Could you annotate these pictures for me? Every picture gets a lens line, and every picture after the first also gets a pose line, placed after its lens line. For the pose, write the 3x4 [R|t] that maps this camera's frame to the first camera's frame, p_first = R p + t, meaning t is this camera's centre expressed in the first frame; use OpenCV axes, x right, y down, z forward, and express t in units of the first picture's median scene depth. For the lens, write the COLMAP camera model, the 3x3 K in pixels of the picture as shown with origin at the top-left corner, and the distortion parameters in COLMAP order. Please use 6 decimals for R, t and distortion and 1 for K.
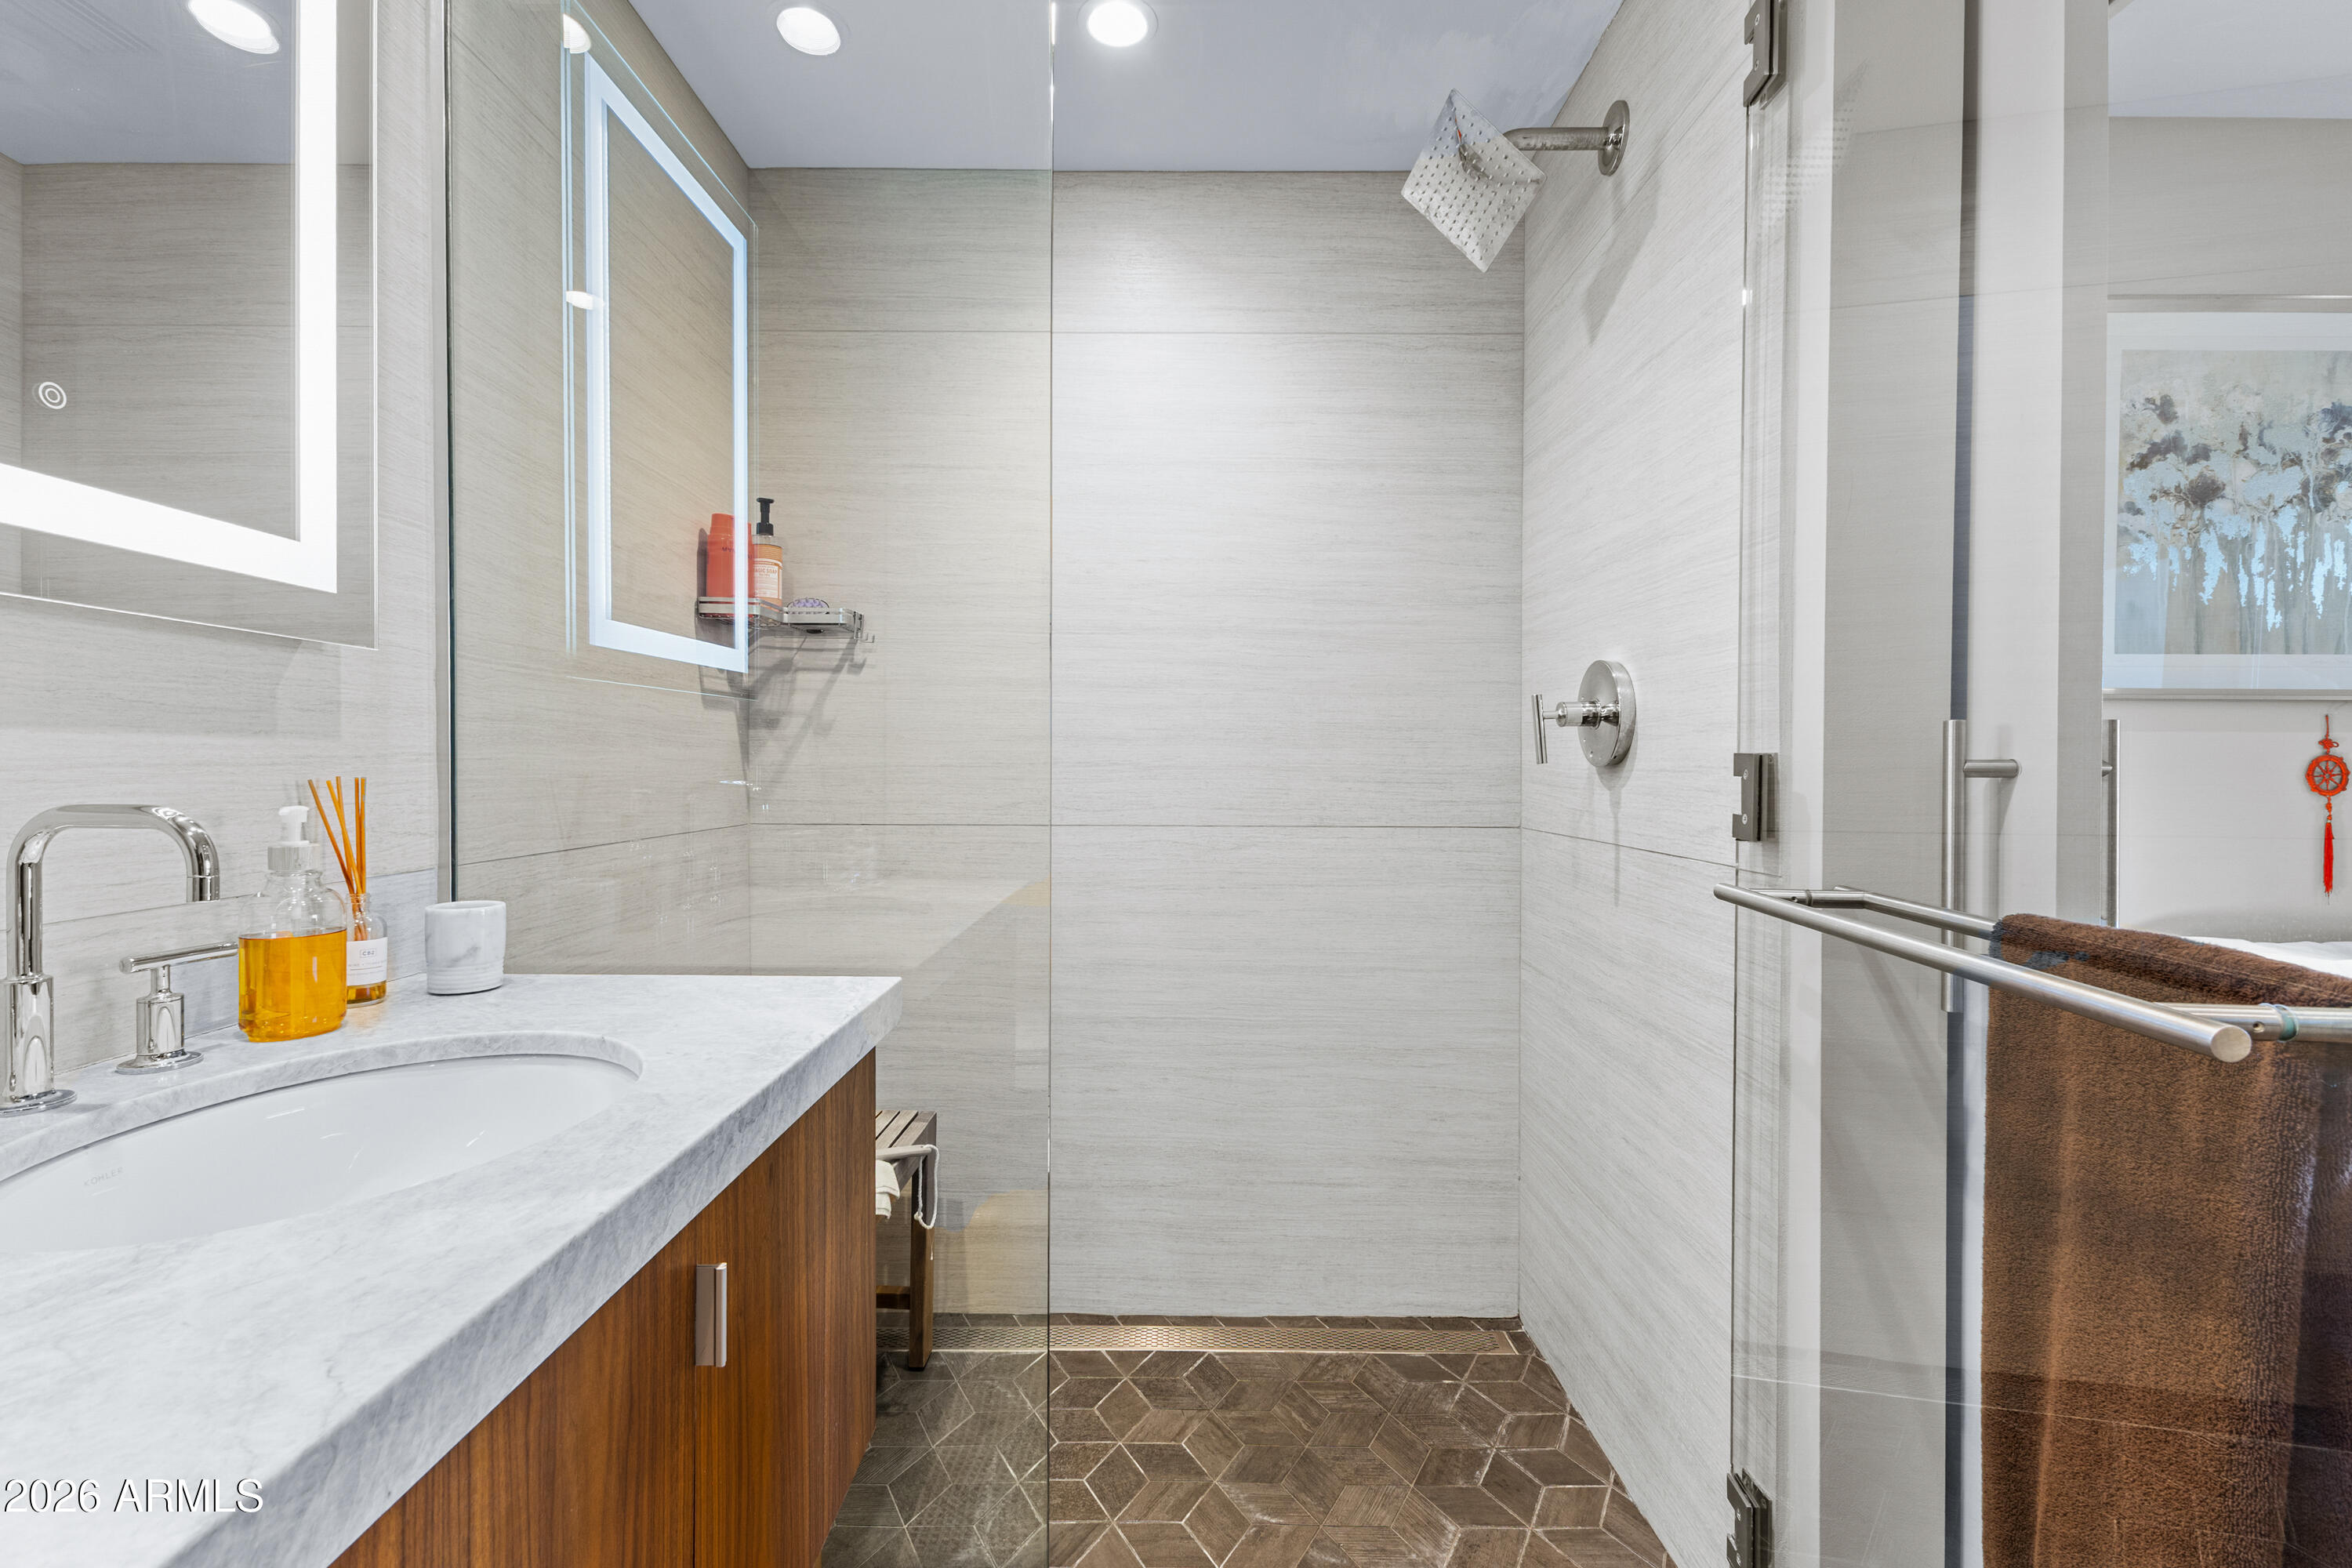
lens RADIAL K [[1029.2, 0, 1185.8], [0, 1029.2, 764.6], [0, 0, 1]] dist [0.004508, 0.000128]
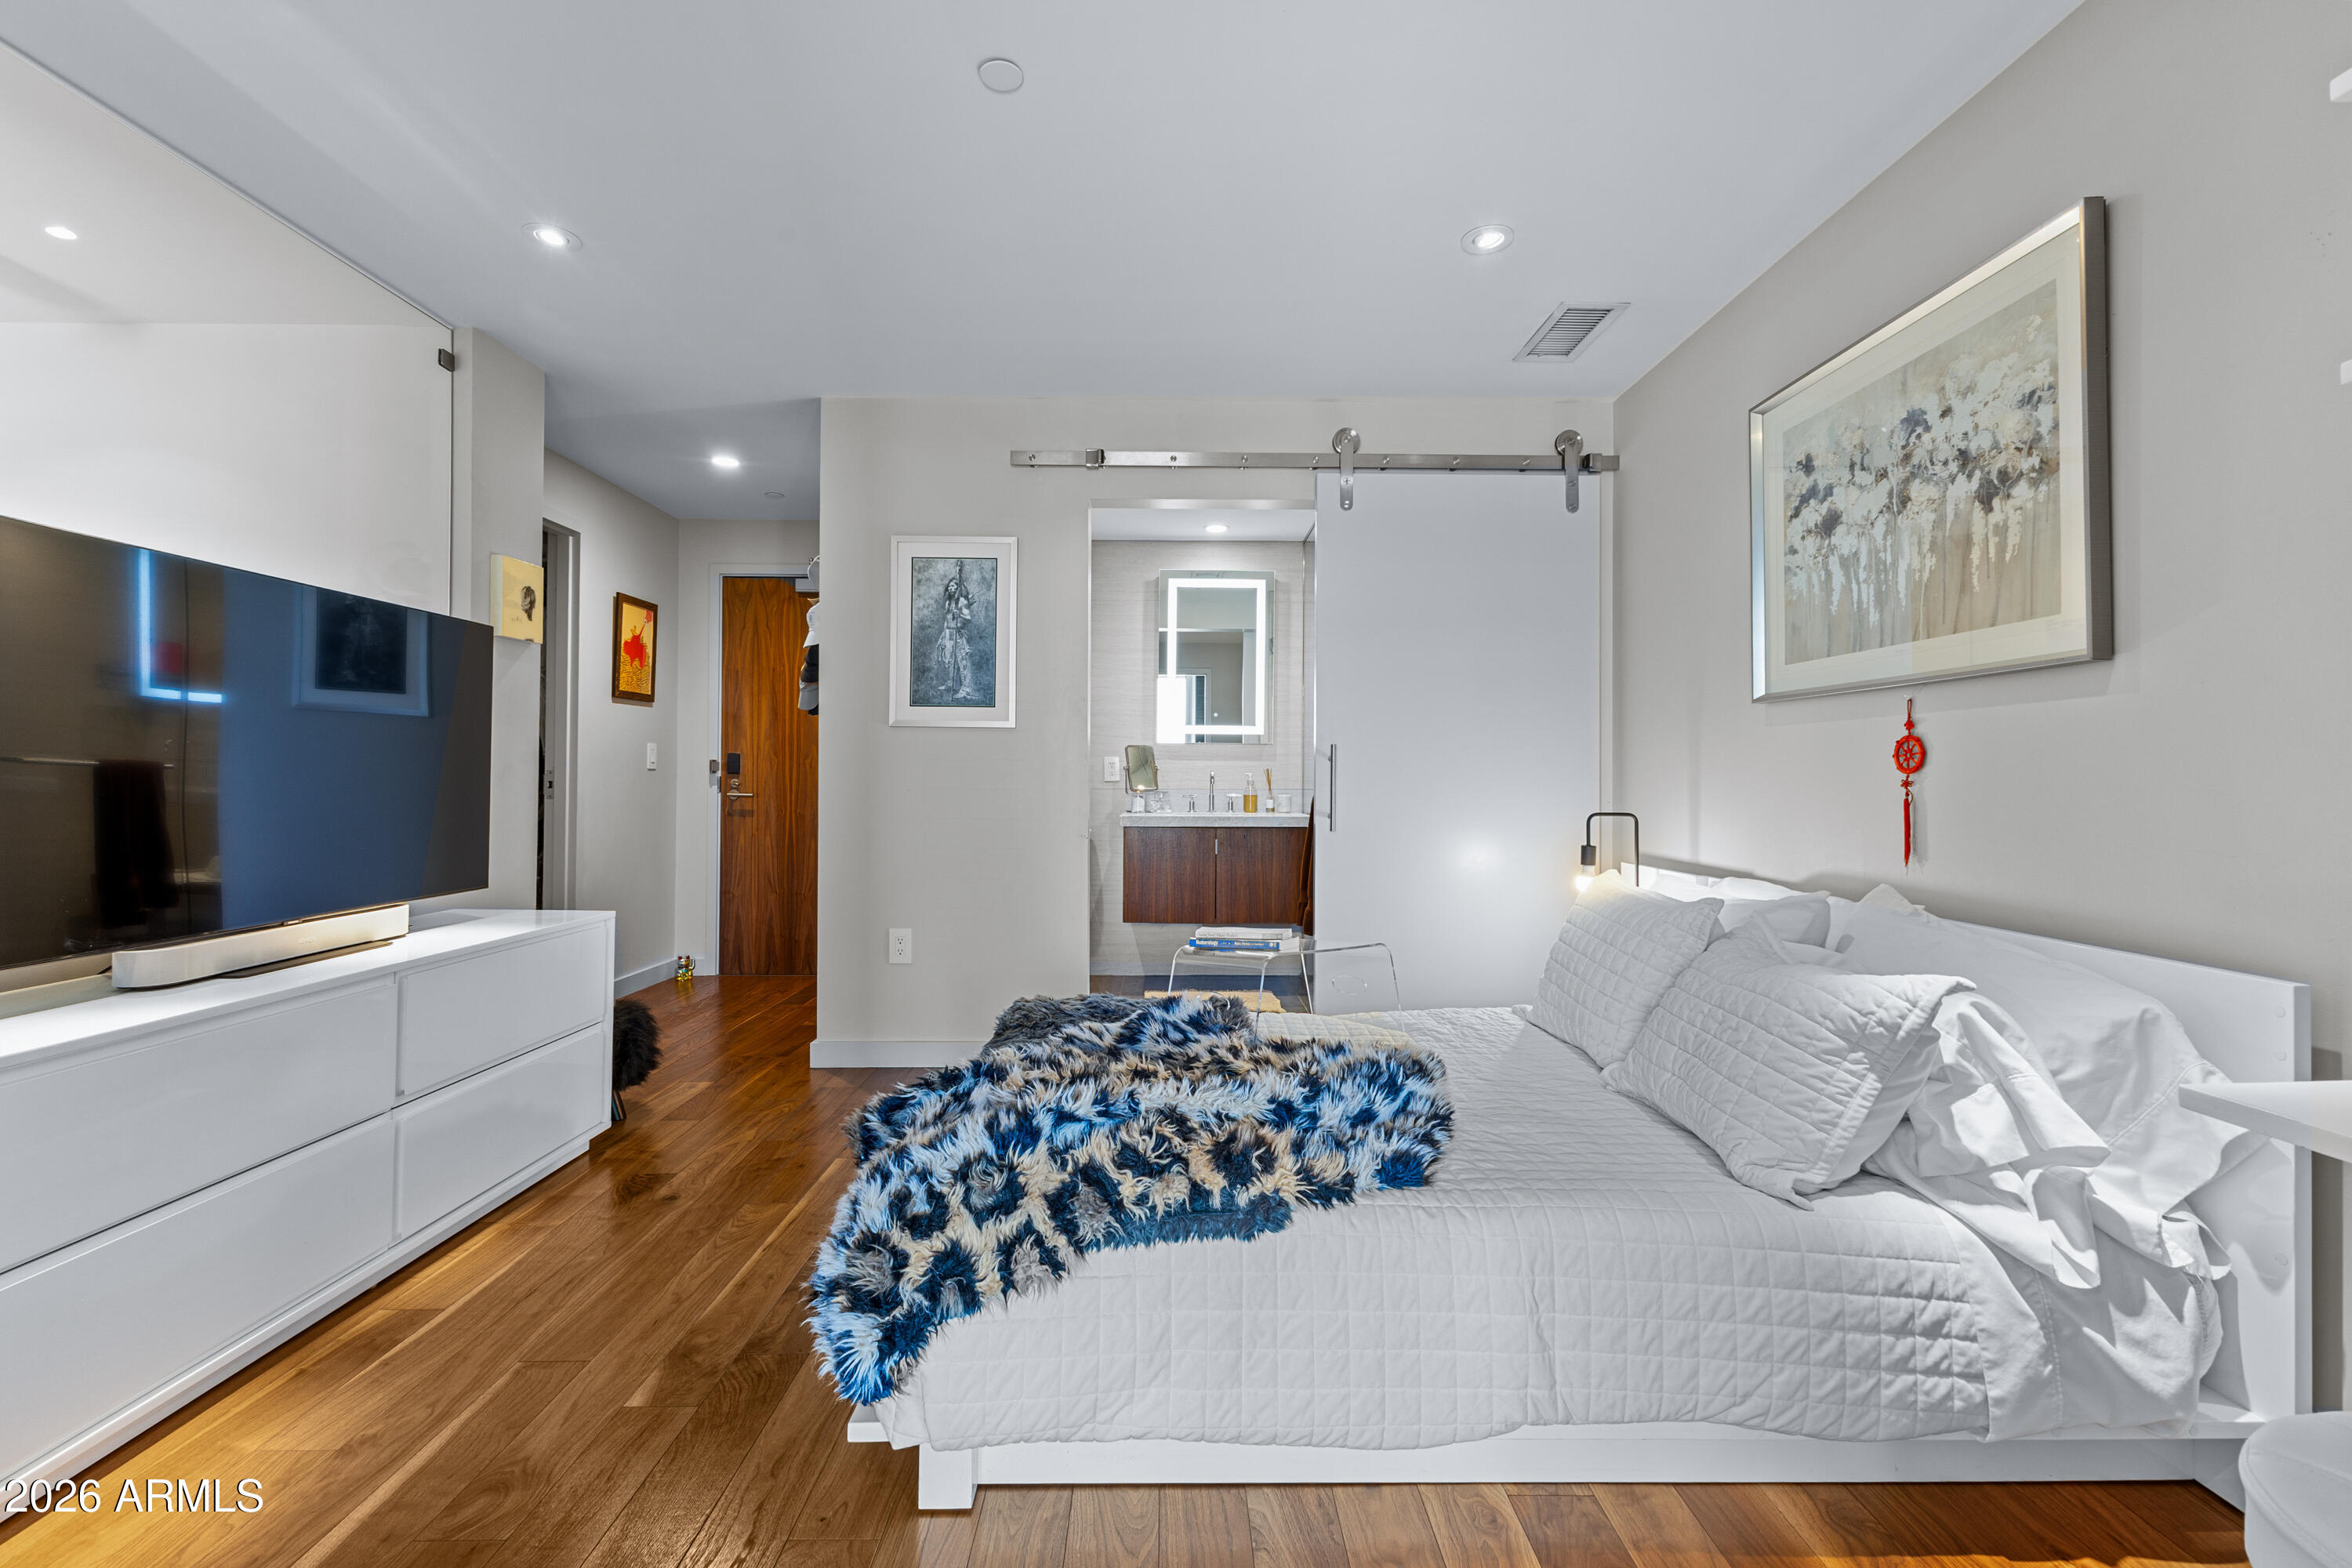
lens RADIAL K [[1029.2, 0, 1185.8], [0, 1029.2, 764.6], [0, 0, 1]] dist [0.004508, 0.000128]
pose [[0.021103, -0.019902, -0.999579, 2.197452], [-0.008218, 0.999765, -0.020079, 0.049707], [0.999744, 0.008638, 0.020935, 0.227761]]
